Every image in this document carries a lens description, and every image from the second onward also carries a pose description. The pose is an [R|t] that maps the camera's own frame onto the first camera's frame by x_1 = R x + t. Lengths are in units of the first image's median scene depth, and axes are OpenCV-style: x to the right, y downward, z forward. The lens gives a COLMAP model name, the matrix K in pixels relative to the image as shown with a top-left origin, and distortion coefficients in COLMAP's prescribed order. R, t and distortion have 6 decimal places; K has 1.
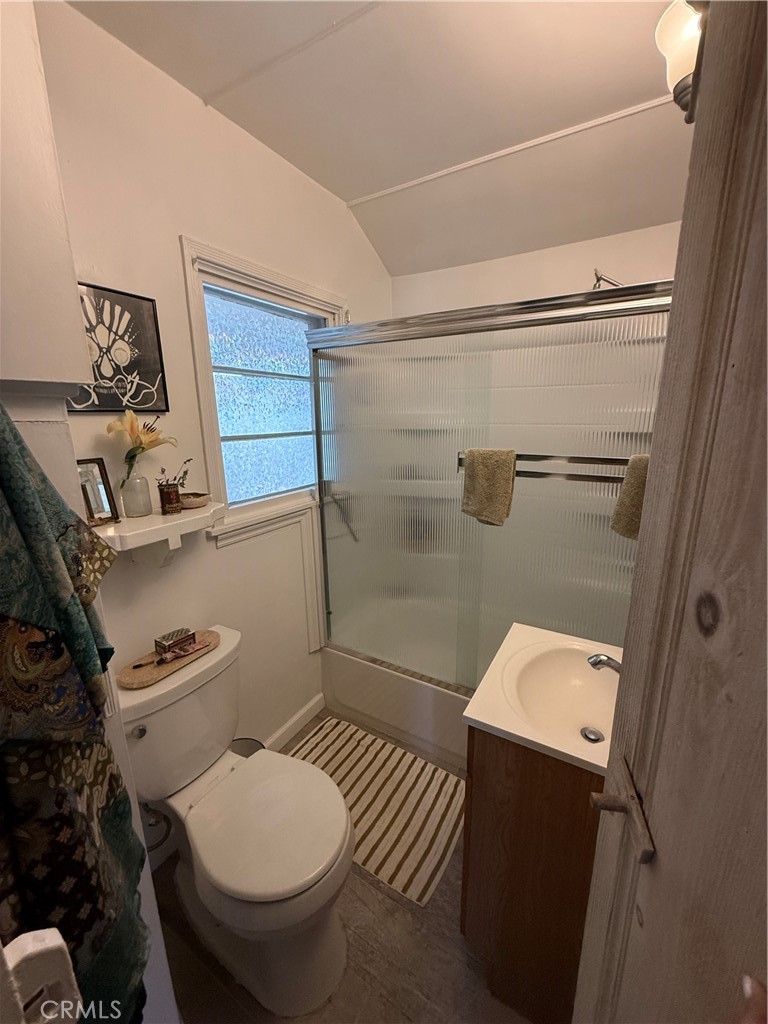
lens RADIAL K [[409.6, 0, 384.0], [0, 409.6, 512.0], [0, 0, 1]] dist [0.000612, -0.000049]
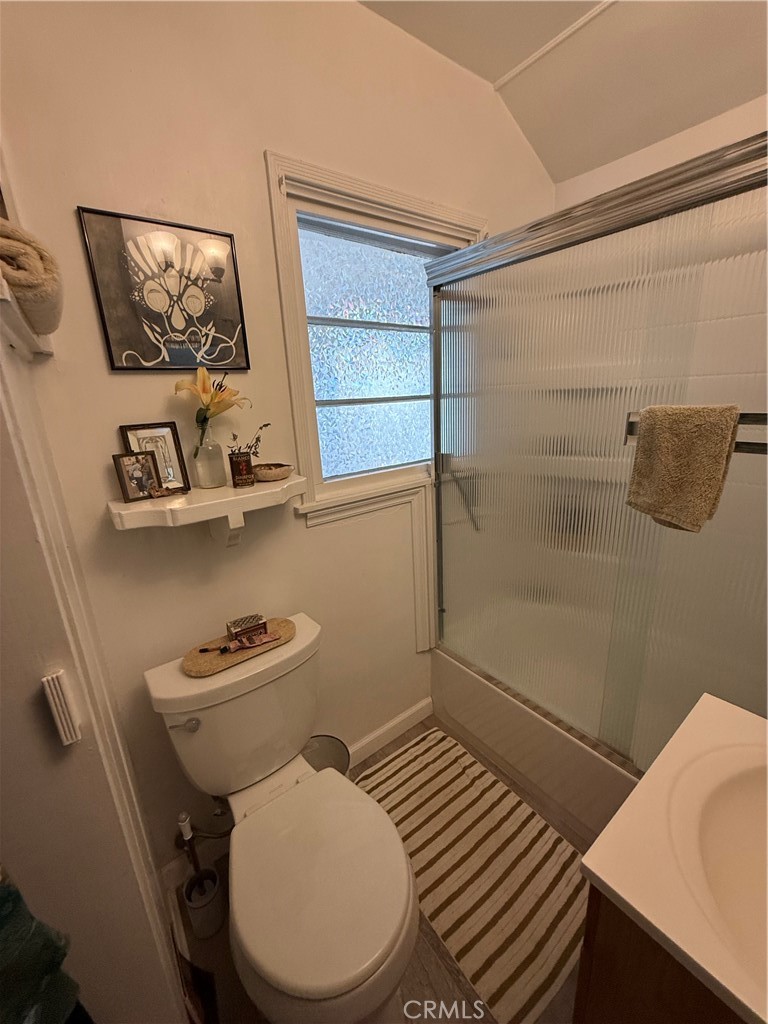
lens RADIAL K [[409.6, 0, 384.0], [0, 409.6, 512.0], [0, 0, 1]] dist [0.000612, -0.000049]
pose [[0.927599, 0.072773, -0.366420, 0.075780], [-0.050839, 0.996309, 0.069172, -0.015515], [0.370101, -0.045535, 0.927875, 0.260891]]
